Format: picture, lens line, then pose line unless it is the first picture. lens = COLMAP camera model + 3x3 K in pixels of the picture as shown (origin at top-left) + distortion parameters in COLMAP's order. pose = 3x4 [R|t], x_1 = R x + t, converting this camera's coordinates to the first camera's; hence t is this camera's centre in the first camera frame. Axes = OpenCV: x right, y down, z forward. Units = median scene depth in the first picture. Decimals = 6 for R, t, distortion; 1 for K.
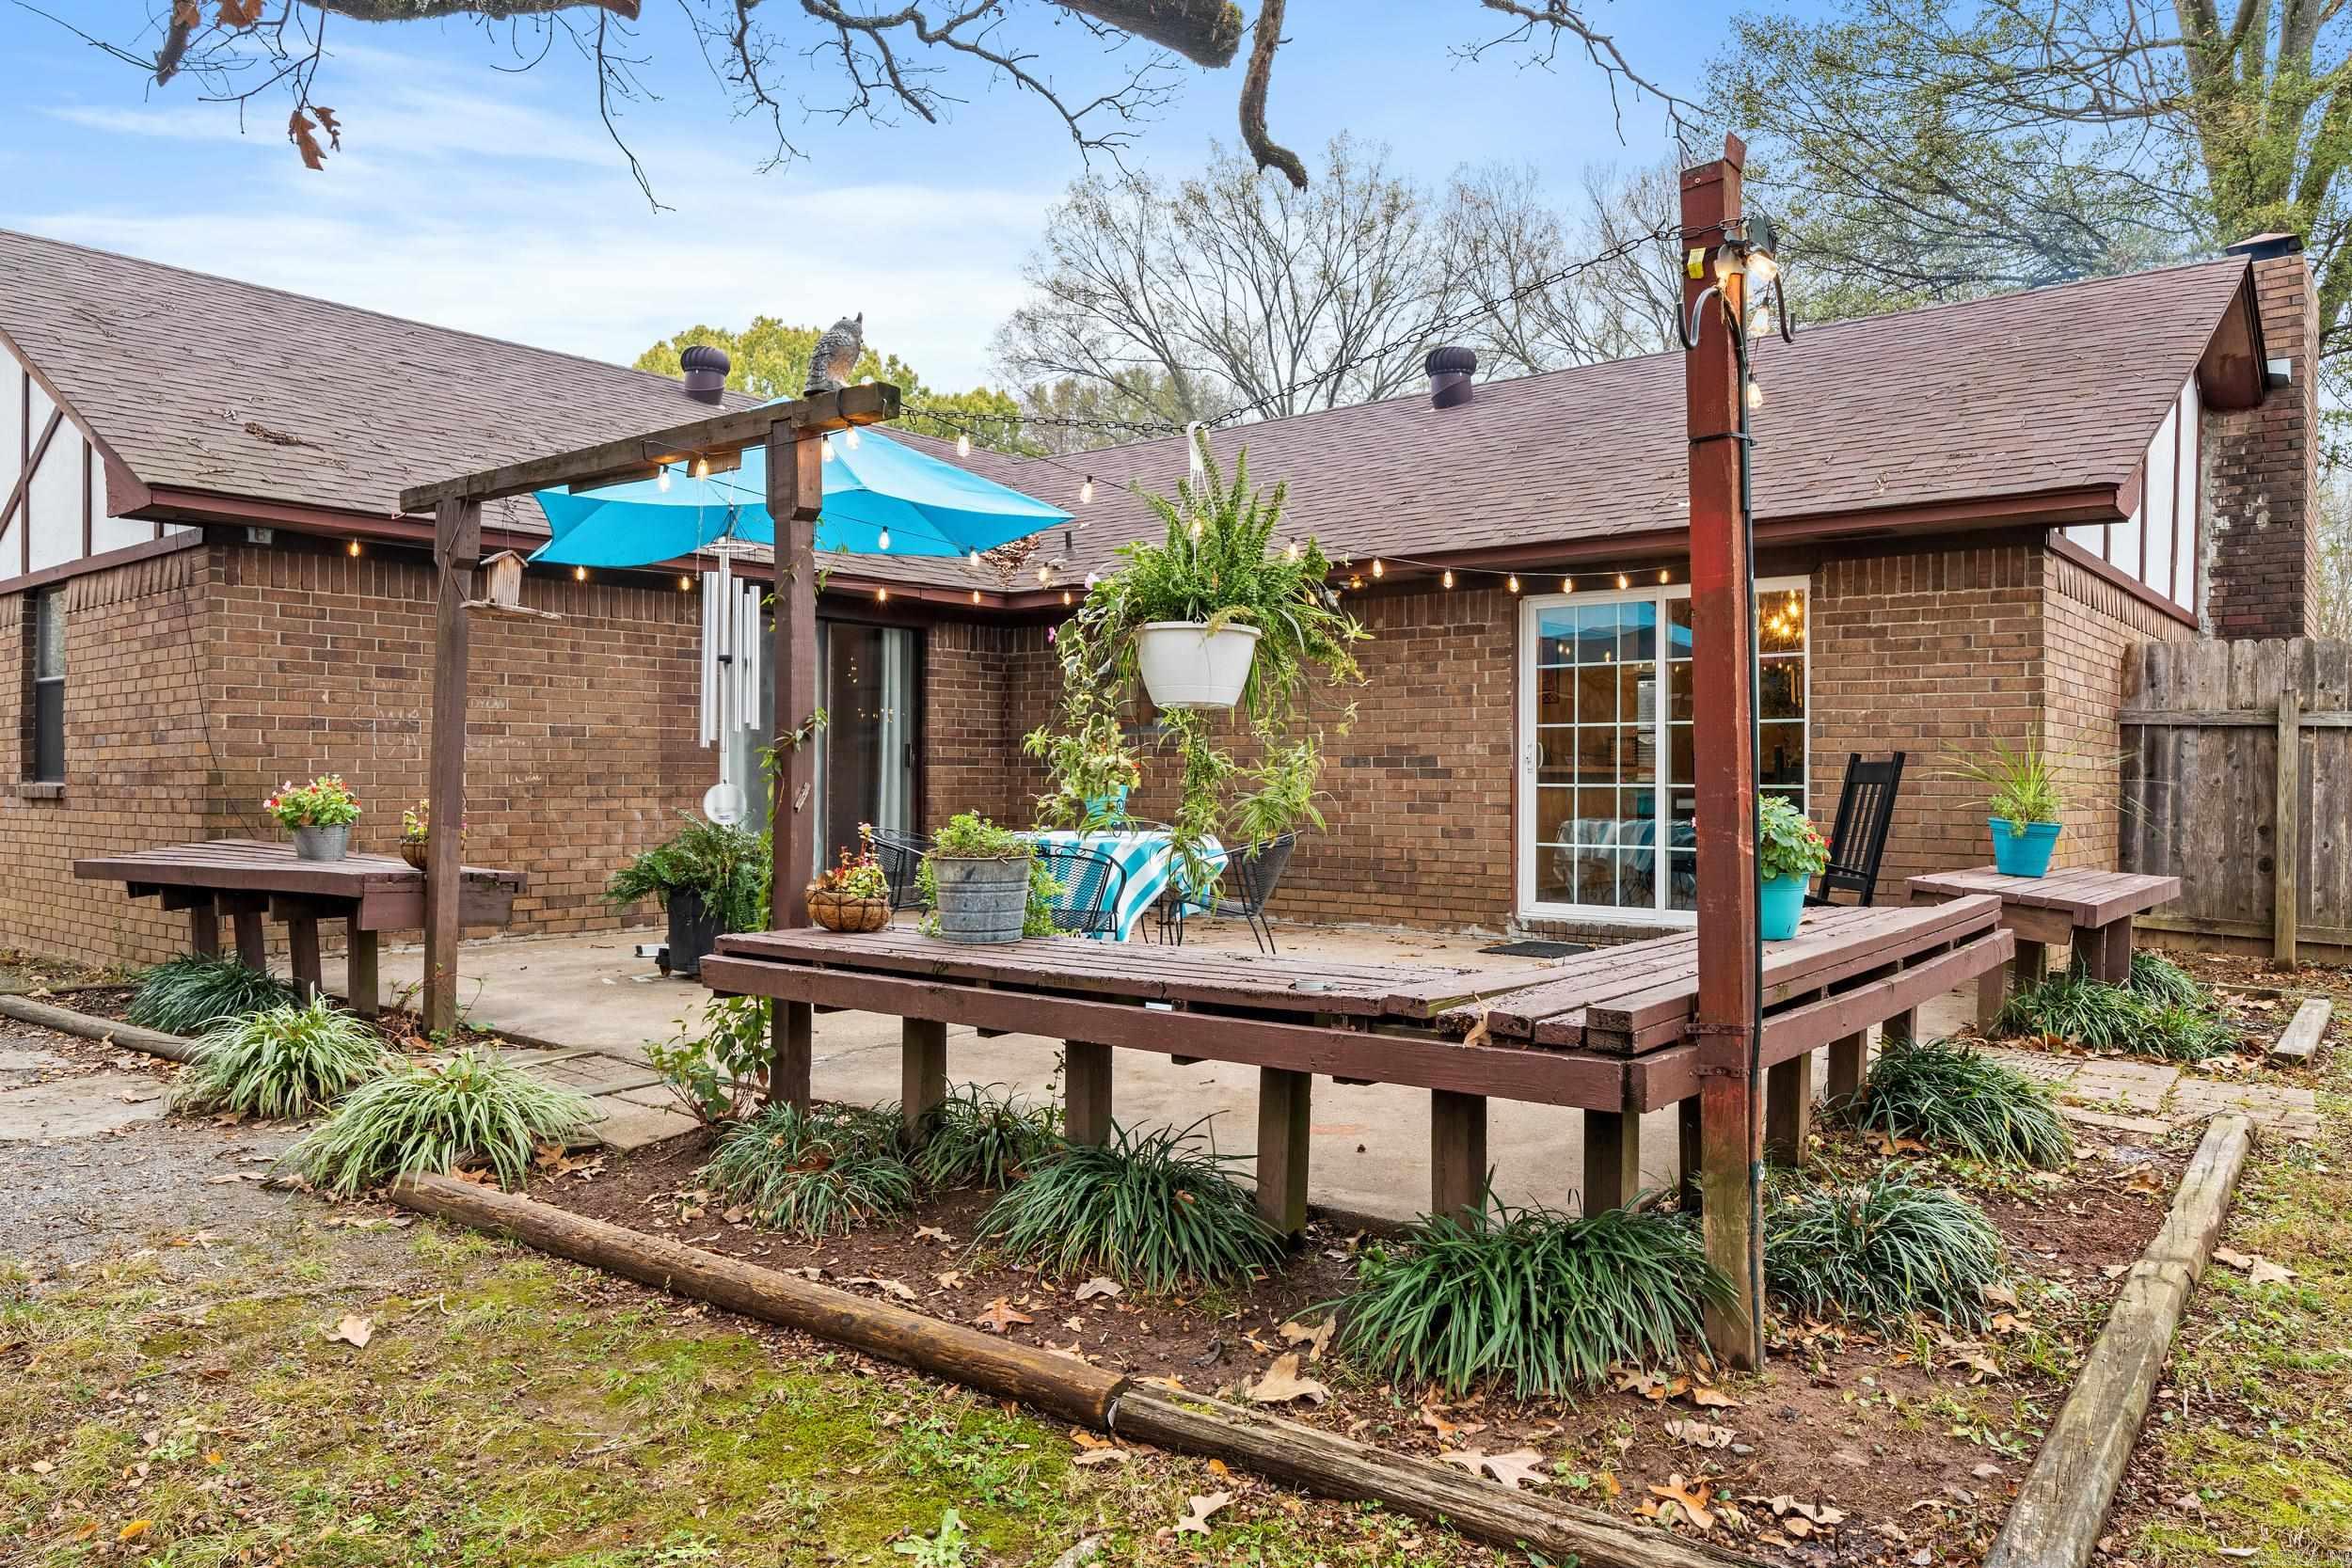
lens RADIAL K [[1569.6, 0, 1178.0], [0, 1569.6, 797.0], [0, 0, 1]] dist [0.001090, -0.000083]
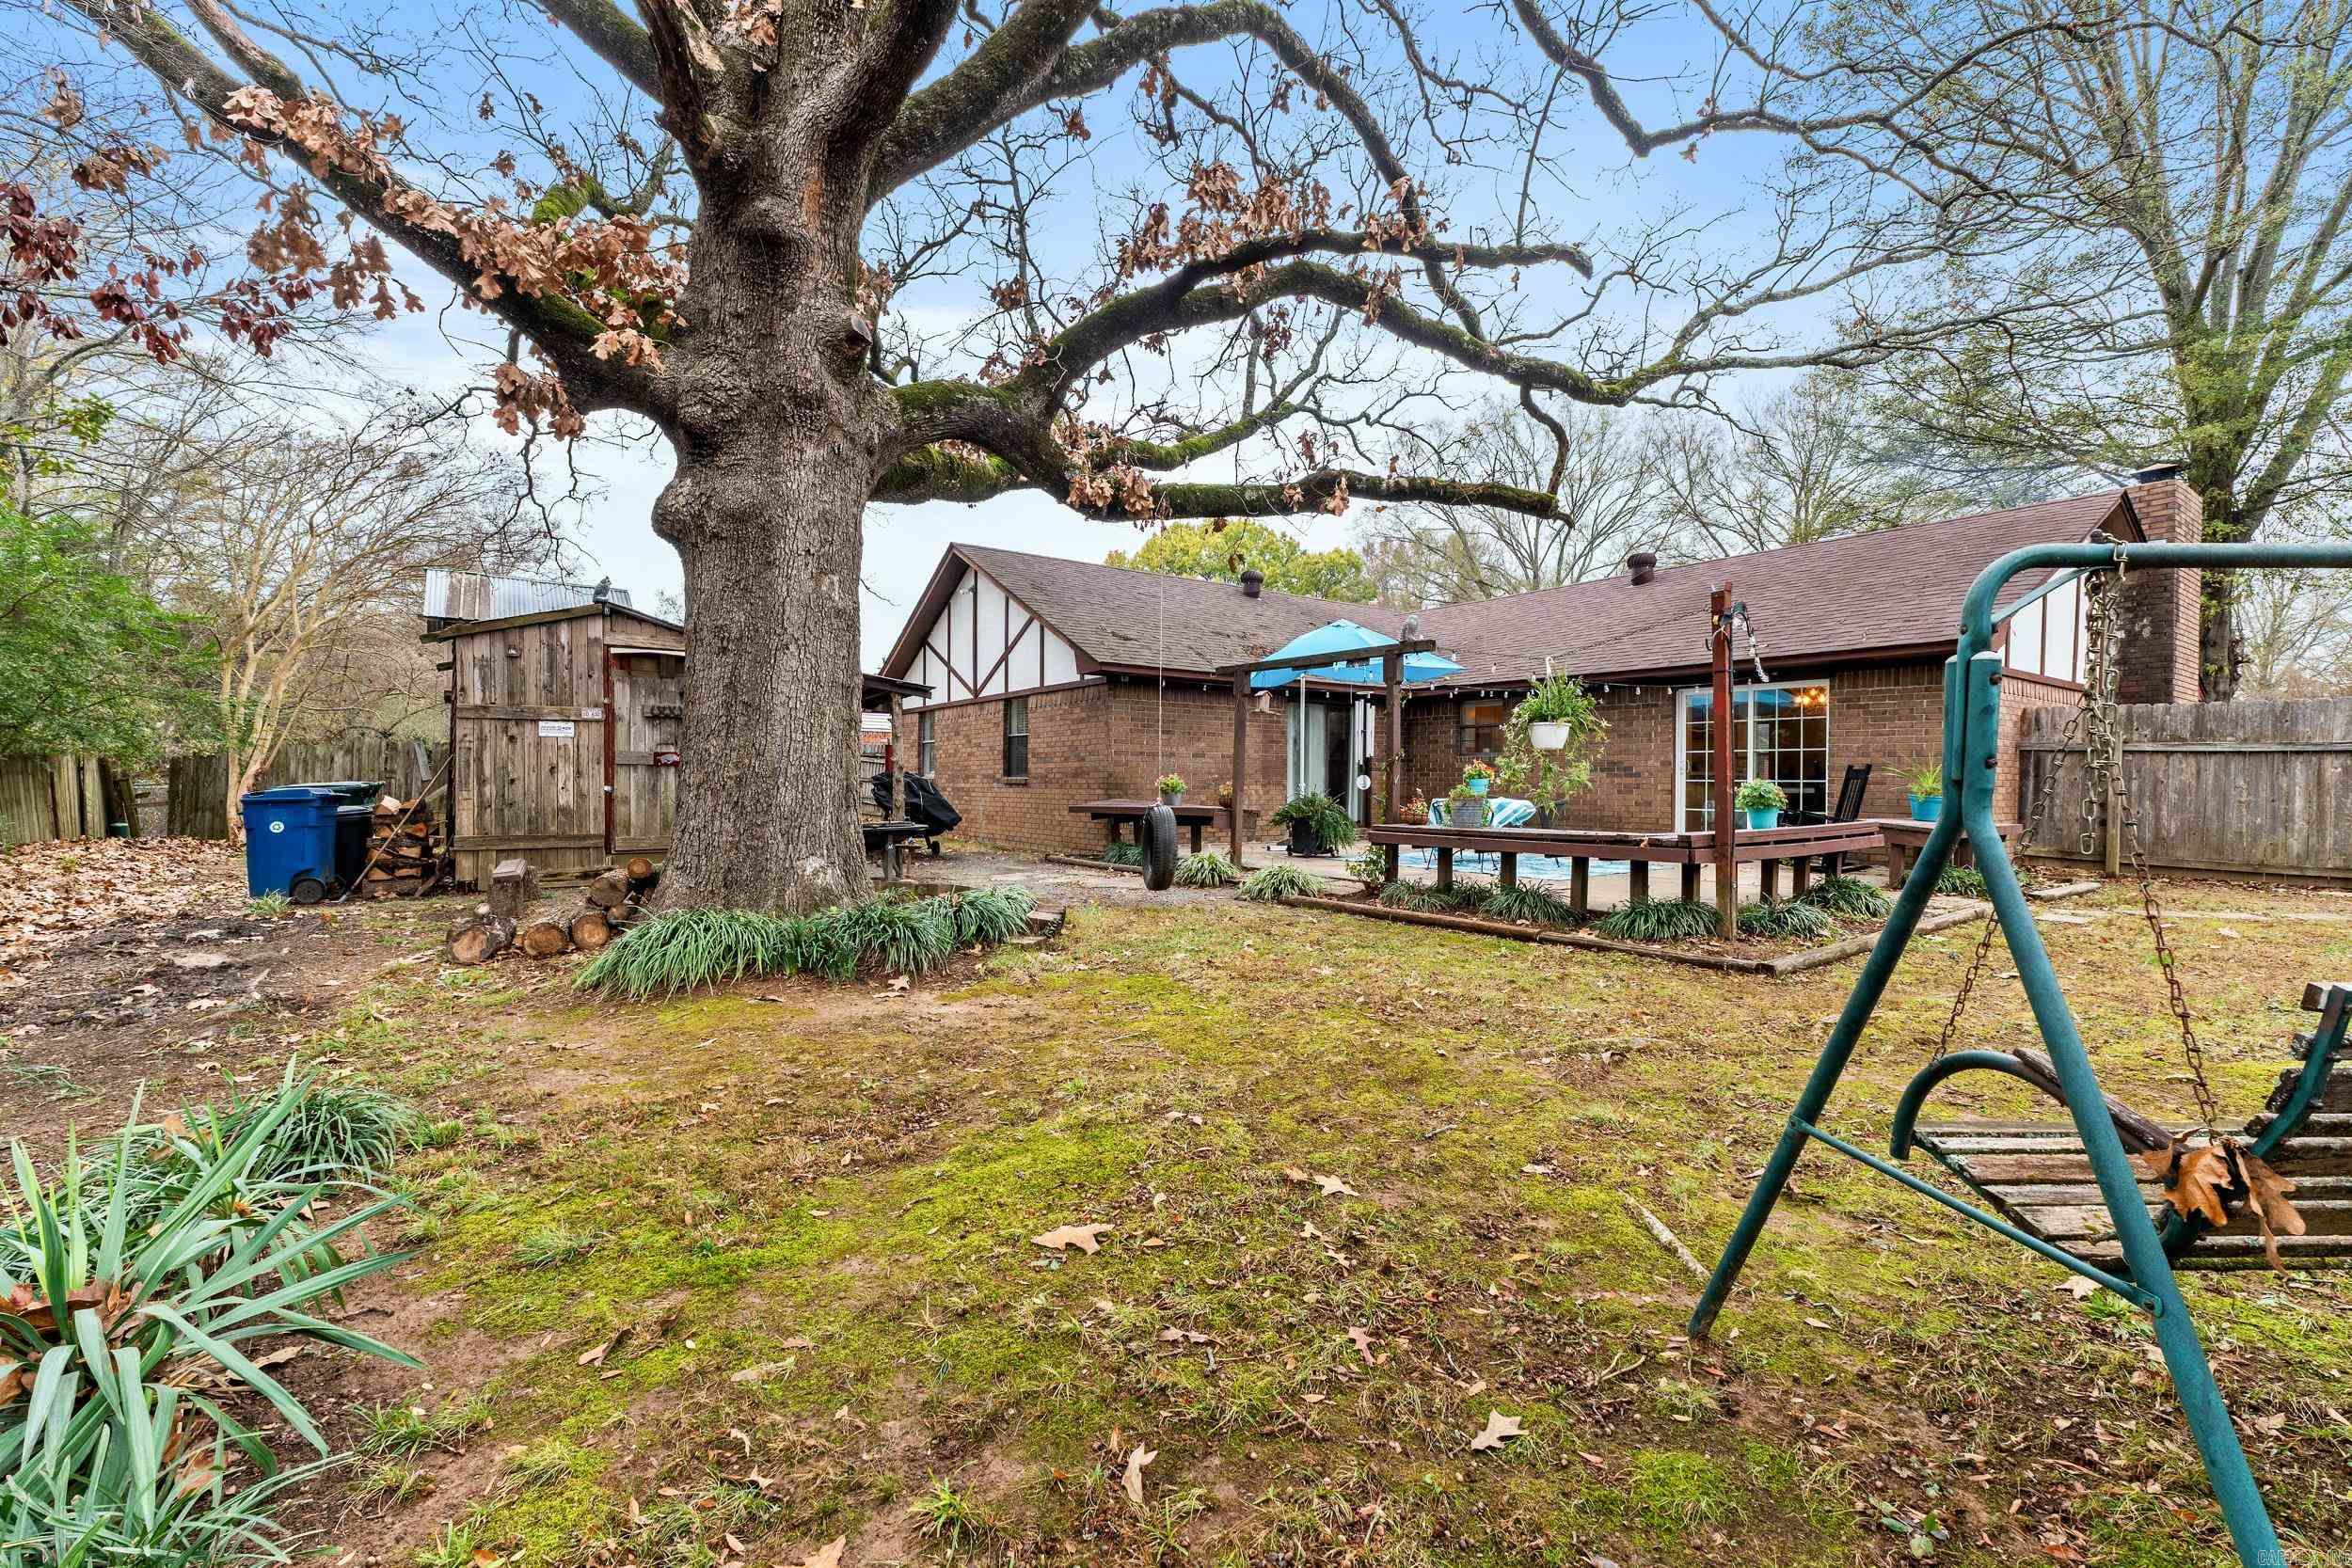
lens RADIAL K [[995.8, 0, 1175.9], [0, 995.8, 793.7], [0, 0, 1]] dist [0.003554, 0.000681]
pose [[0.964822, 0.006881, -0.262813, -0.088705], [-0.007341, 0.999973, -0.000768, 0.018819], [0.262801, 0.002670, 0.964846, -0.536687]]
